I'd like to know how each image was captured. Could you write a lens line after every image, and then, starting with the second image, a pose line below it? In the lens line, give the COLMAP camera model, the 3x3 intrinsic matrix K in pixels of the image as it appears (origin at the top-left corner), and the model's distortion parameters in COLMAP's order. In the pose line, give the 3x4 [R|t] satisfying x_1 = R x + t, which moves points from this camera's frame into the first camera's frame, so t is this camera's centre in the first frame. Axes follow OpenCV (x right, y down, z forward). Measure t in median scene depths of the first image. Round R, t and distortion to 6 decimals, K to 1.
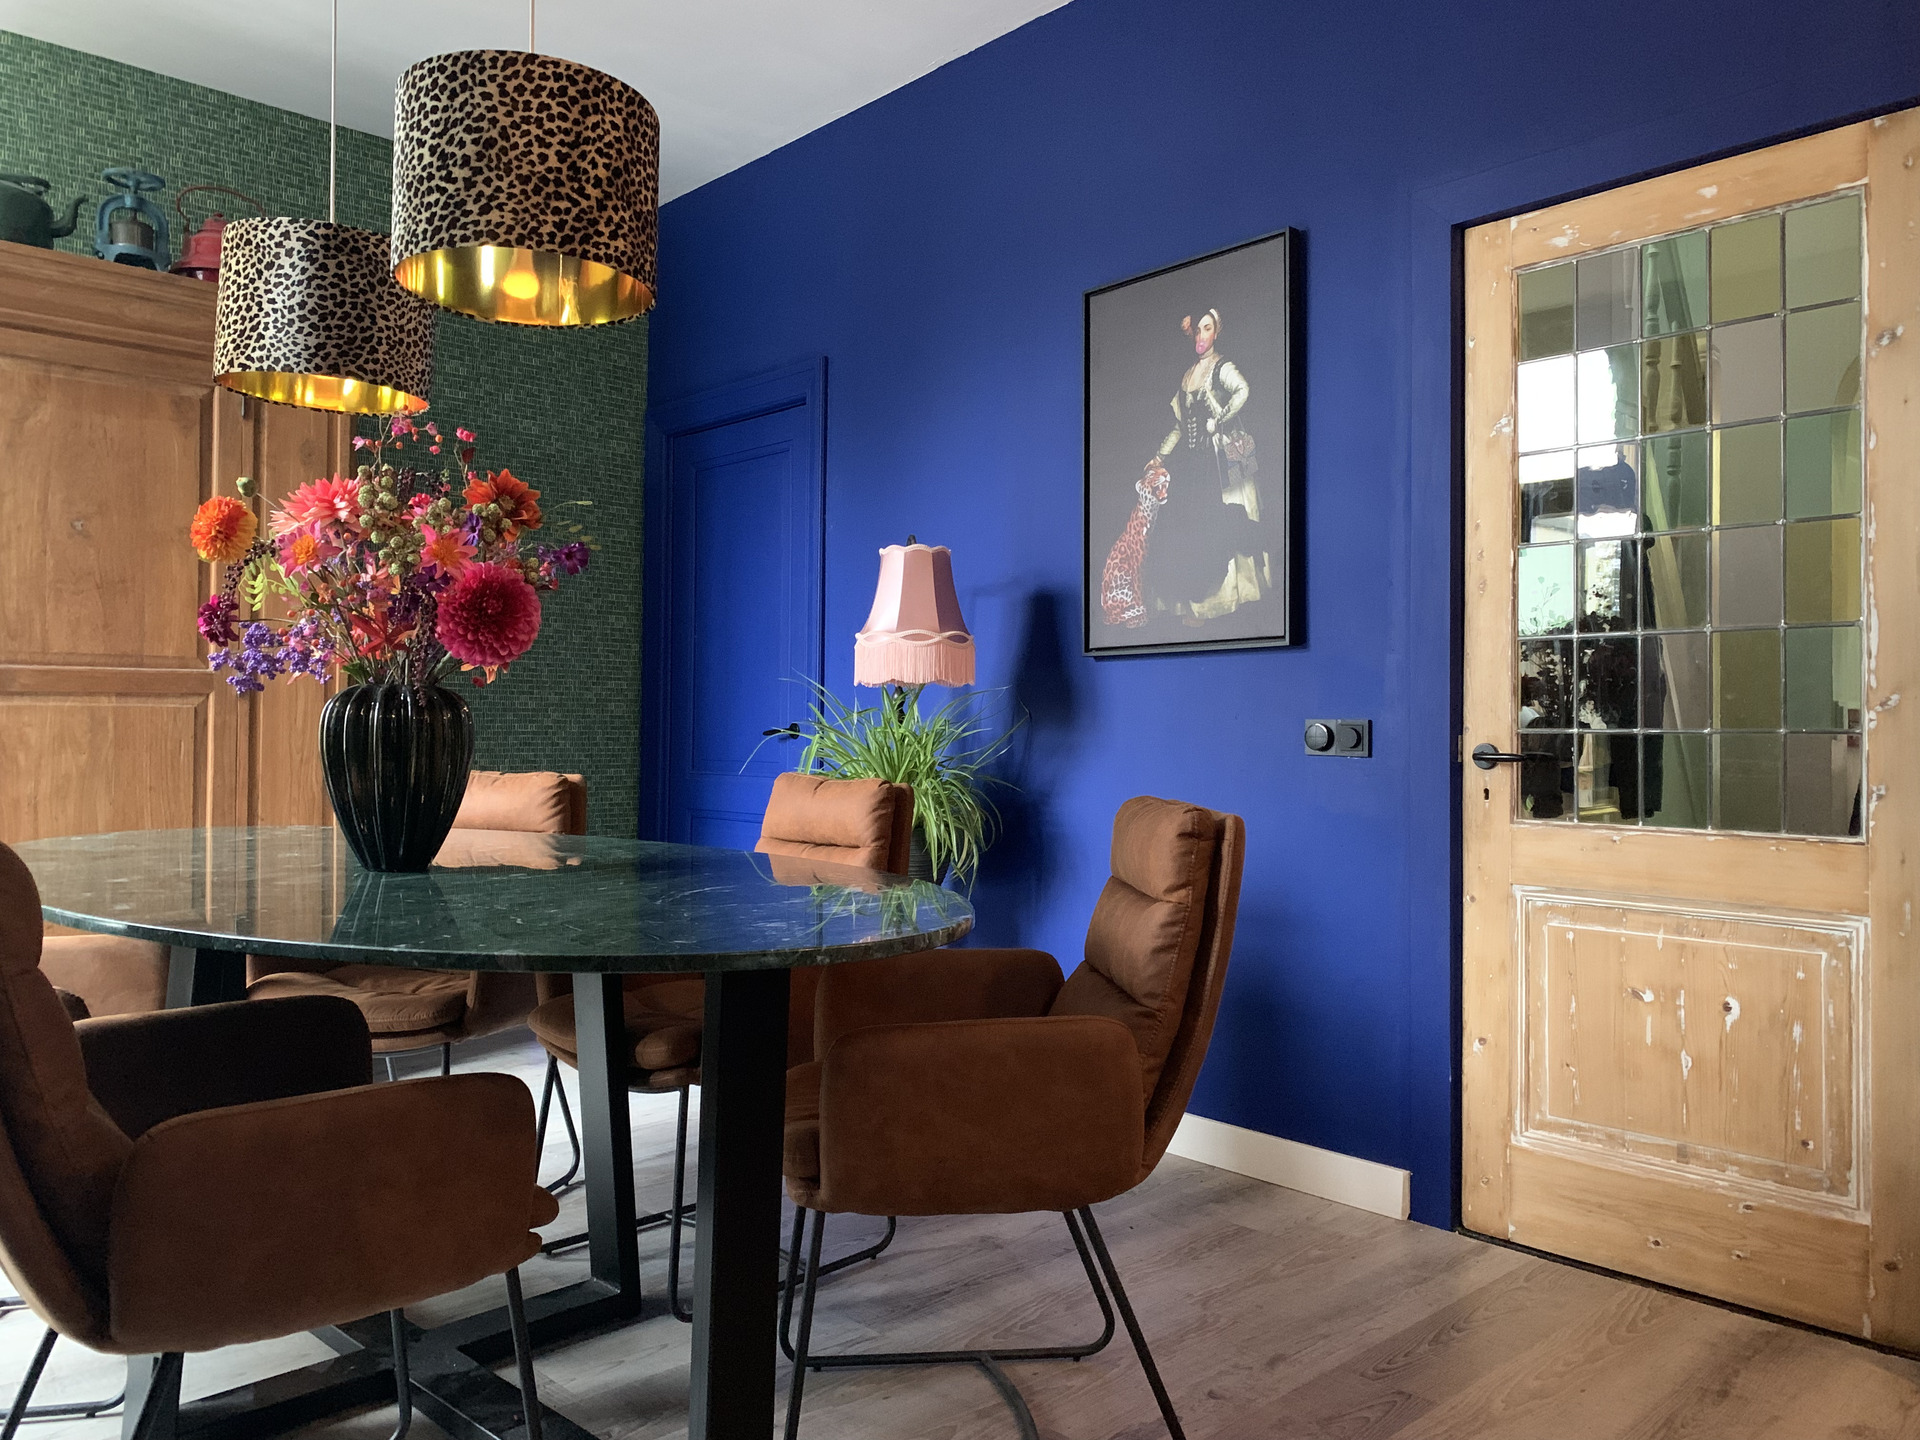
lens RADIAL K [[1470.4, 0, 954.9], [0, 1470.4, 701.4], [0, 0, 1]] dist [0.038576, -0.049514]
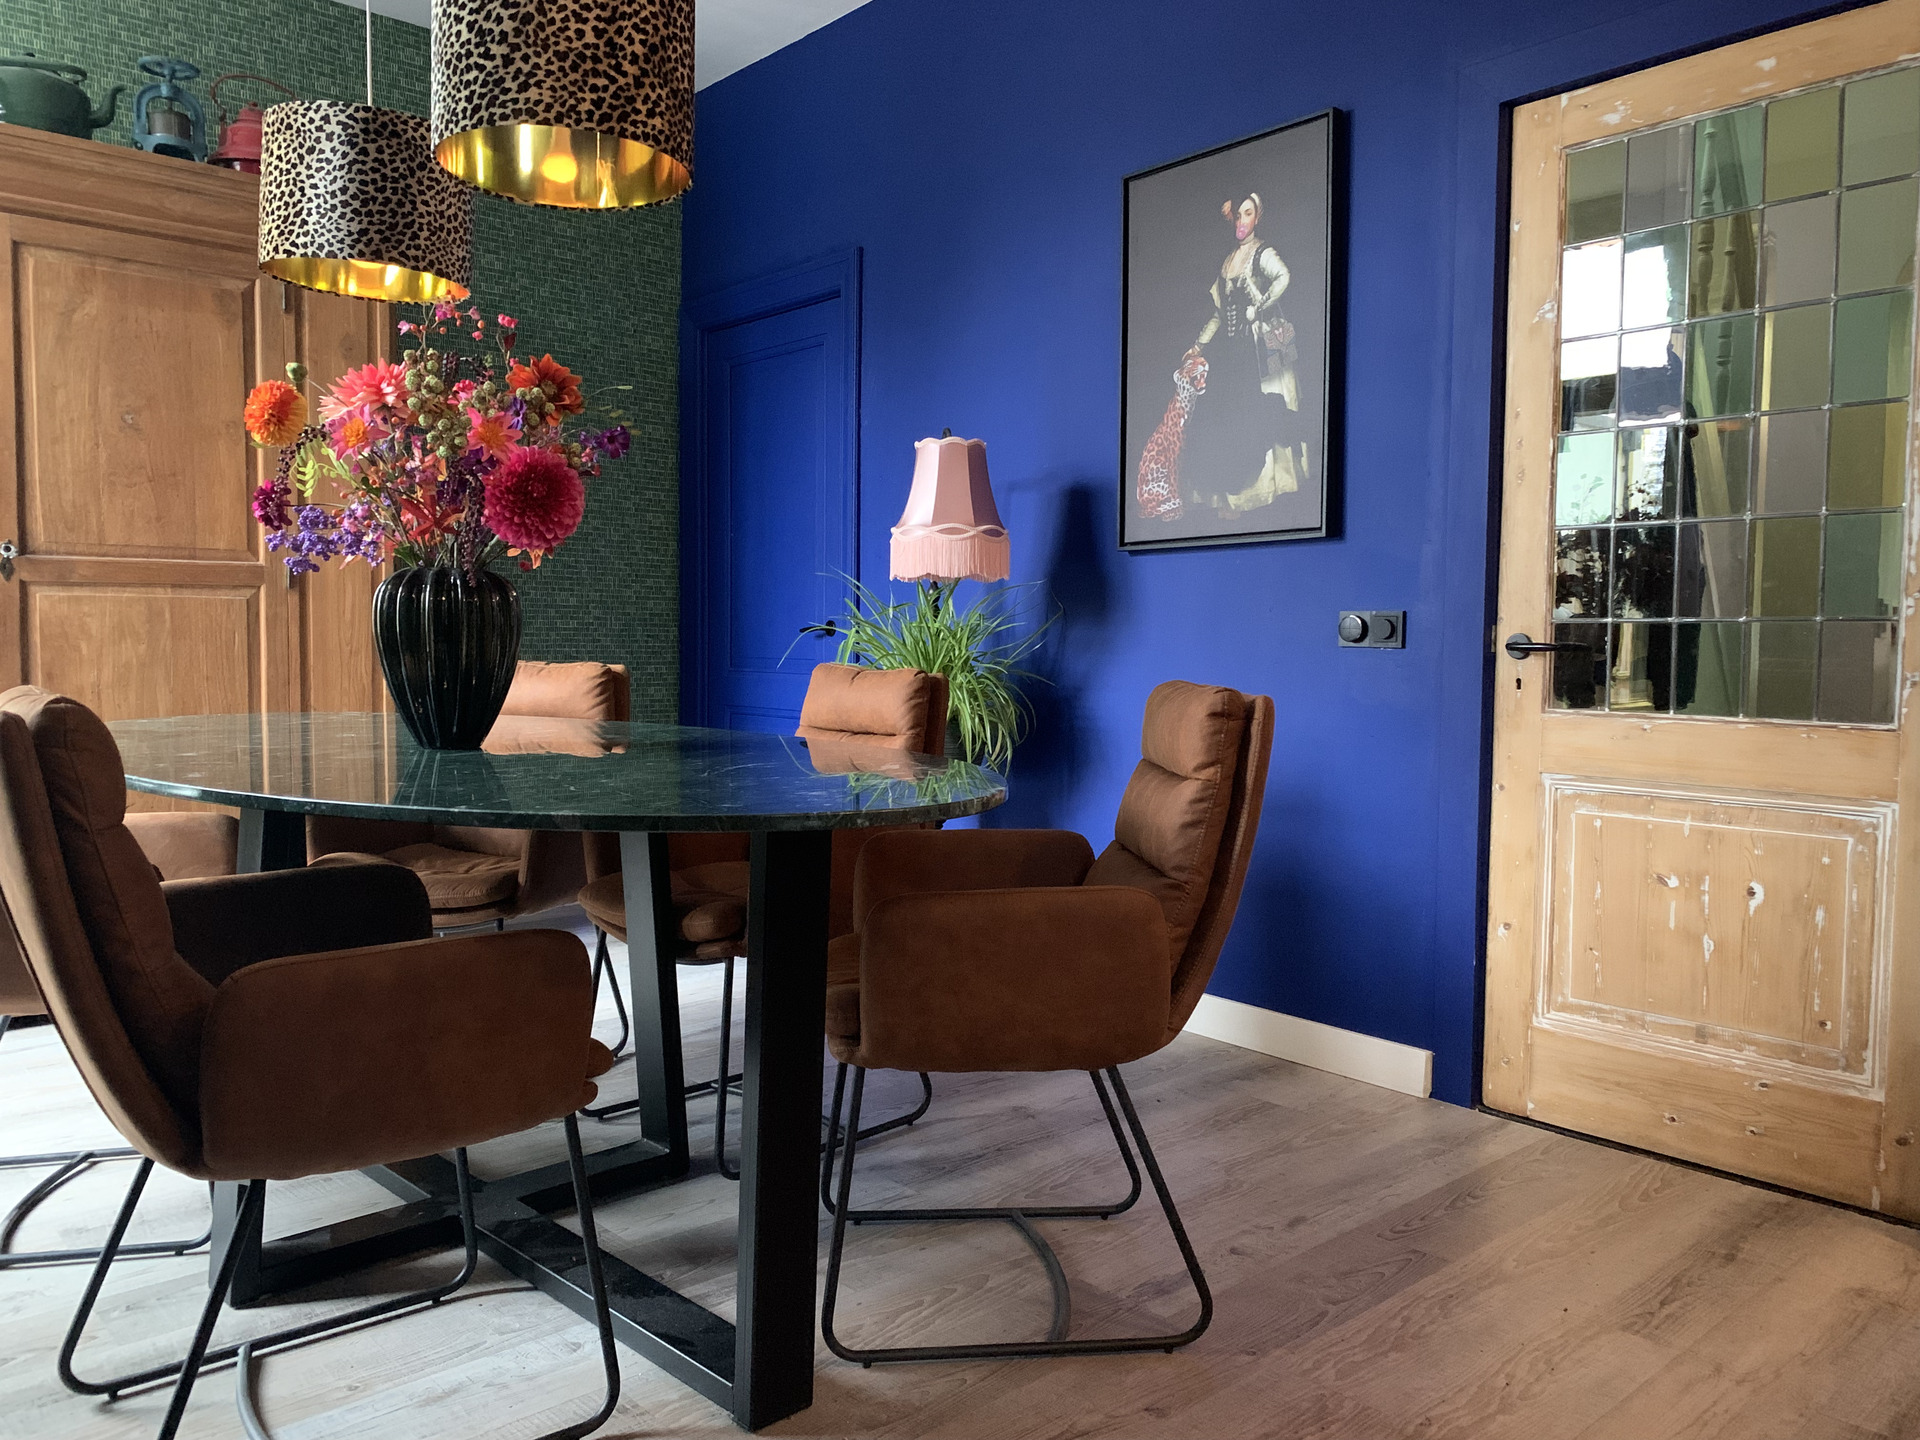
lens RADIAL K [[1470.4, 0, 948.8], [0, 1470.4, 718.8], [0, 0, 1]] dist [0.038576, -0.049514]
pose [[0.999597, 0.003663, -0.028139, 0.000311], [-0.001559, 0.997225, 0.074437, 0.012723], [0.028333, -0.074363, 0.996829, -0.016209]]
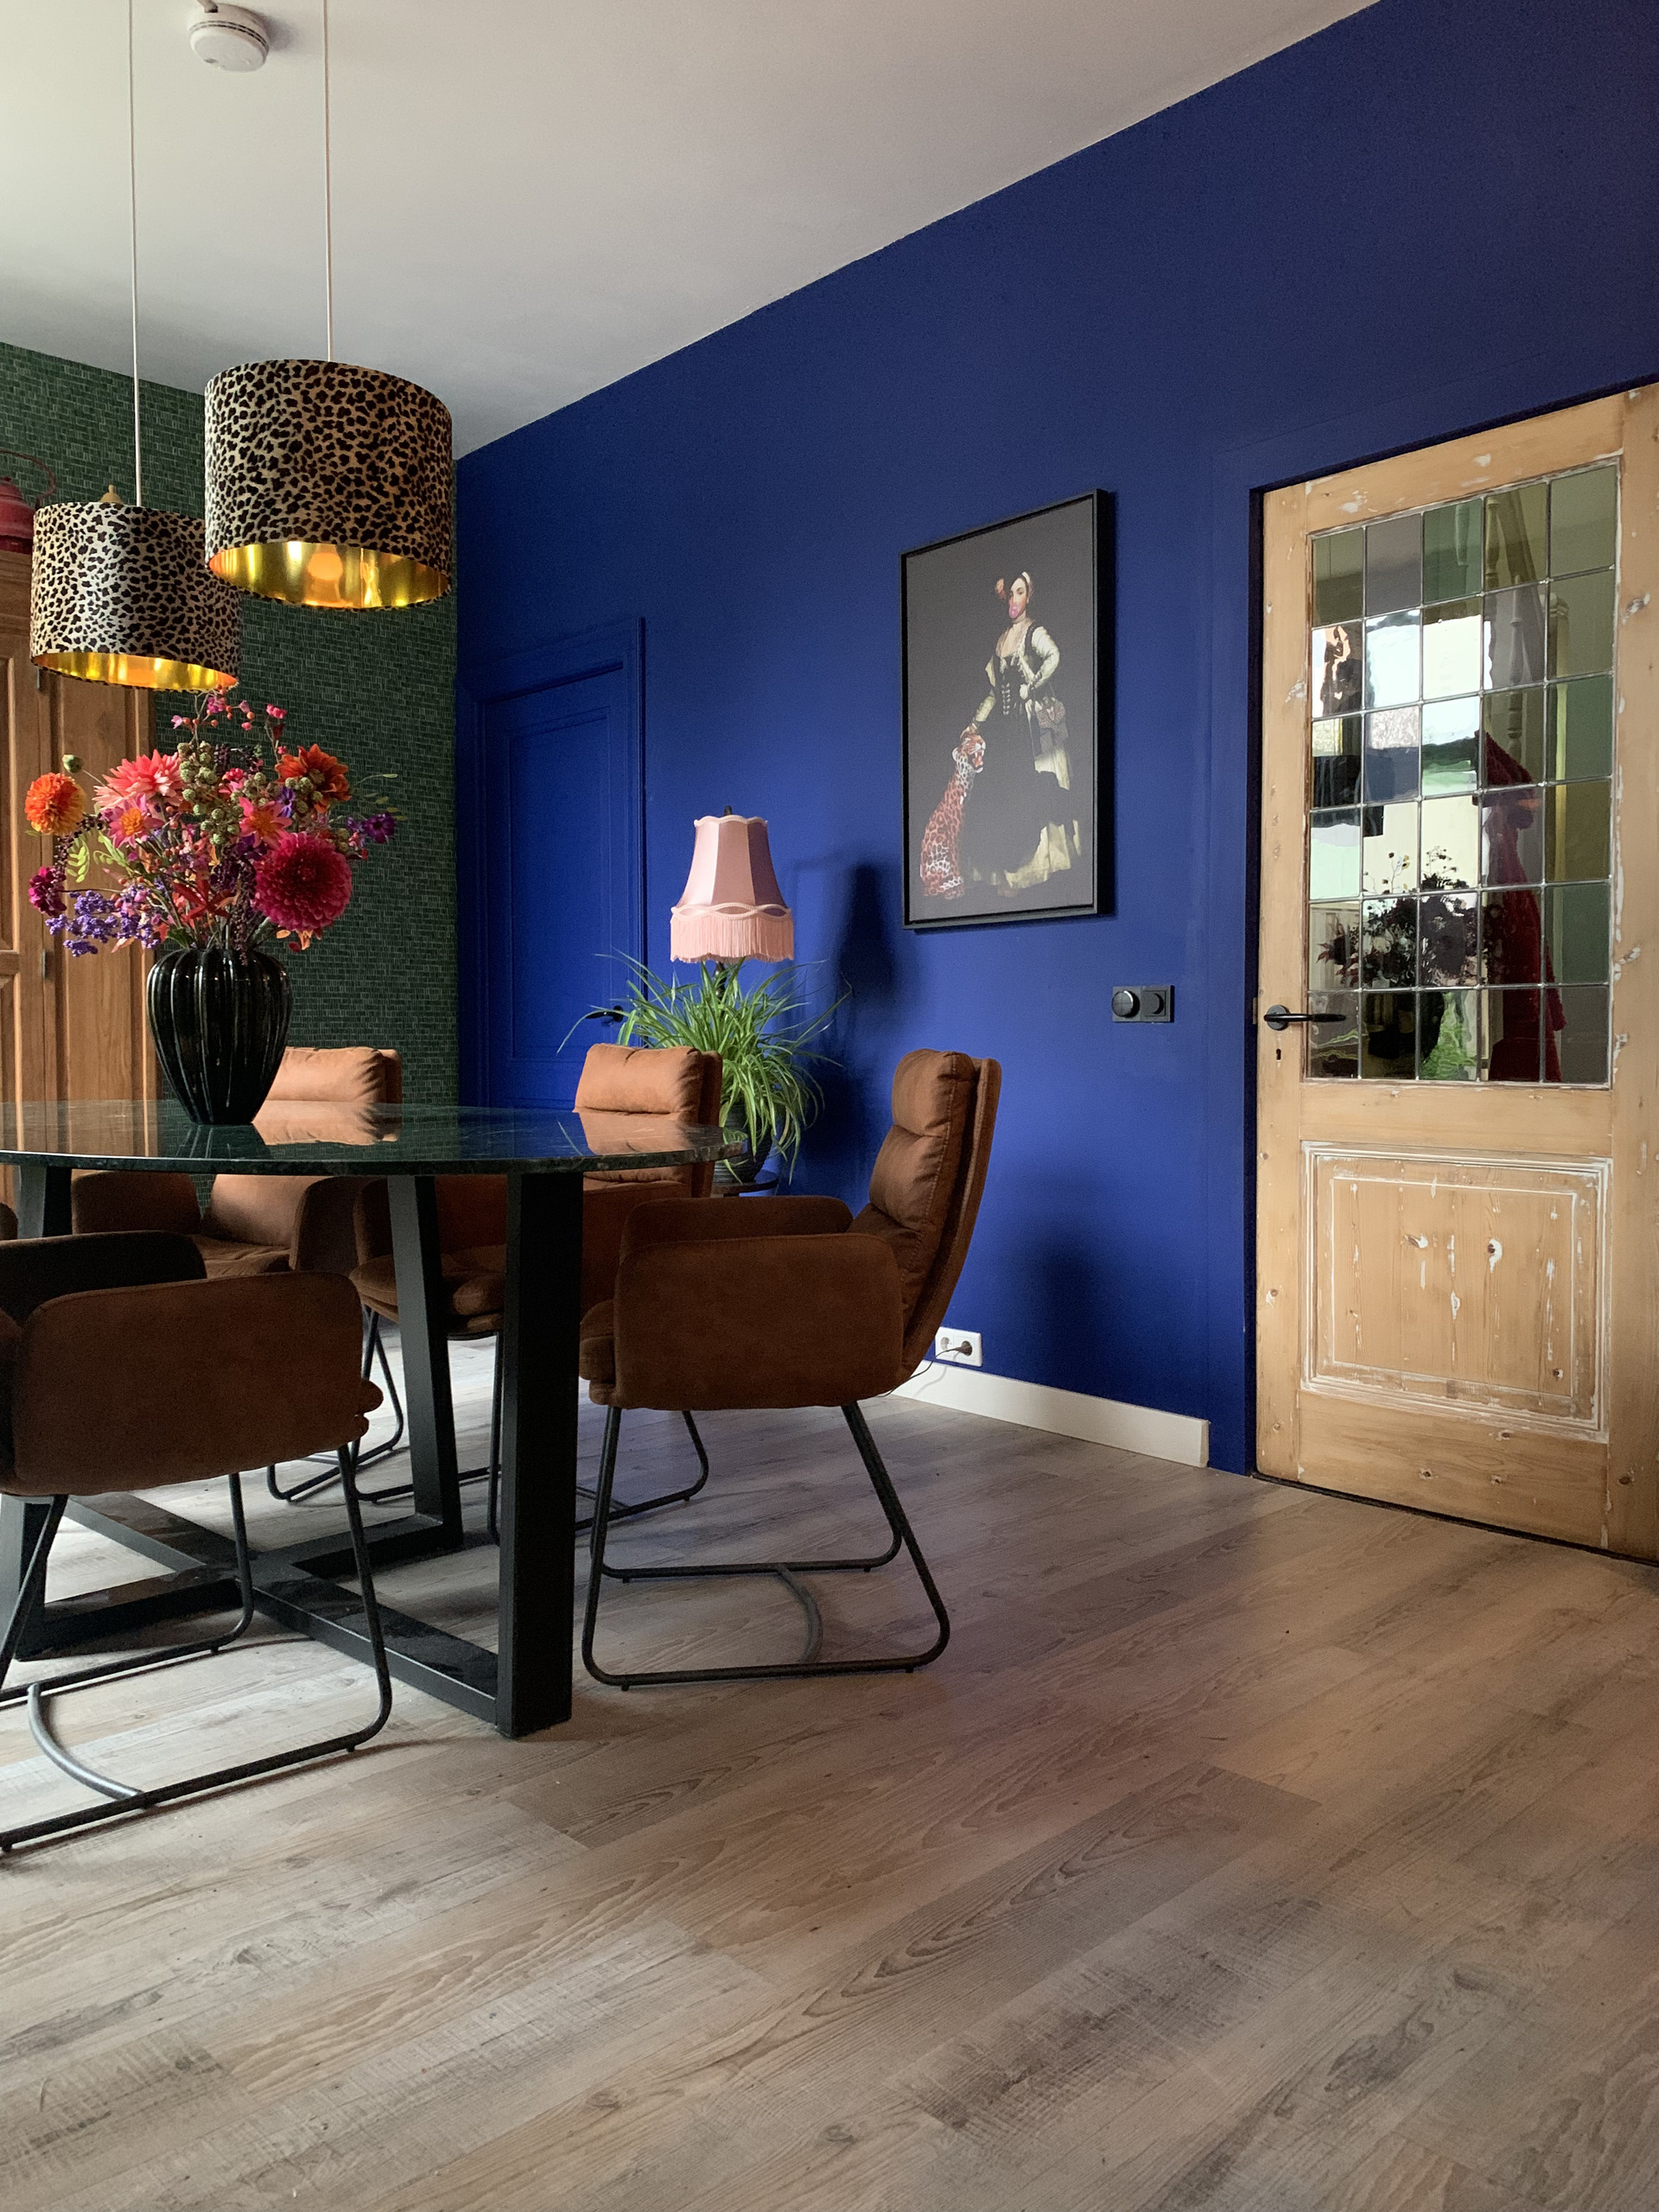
lens RADIAL K [[1694.0, 0, 846.9], [0, 1694.0, 1090.0], [0, 0, 1]] dist [0.038576, -0.049514]
pose [[0.999906, -0.010675, 0.008657, 0.050398], [0.010213, 0.998609, 0.051718, 0.024265], [-0.009197, -0.051625, 0.998624, -0.186568]]
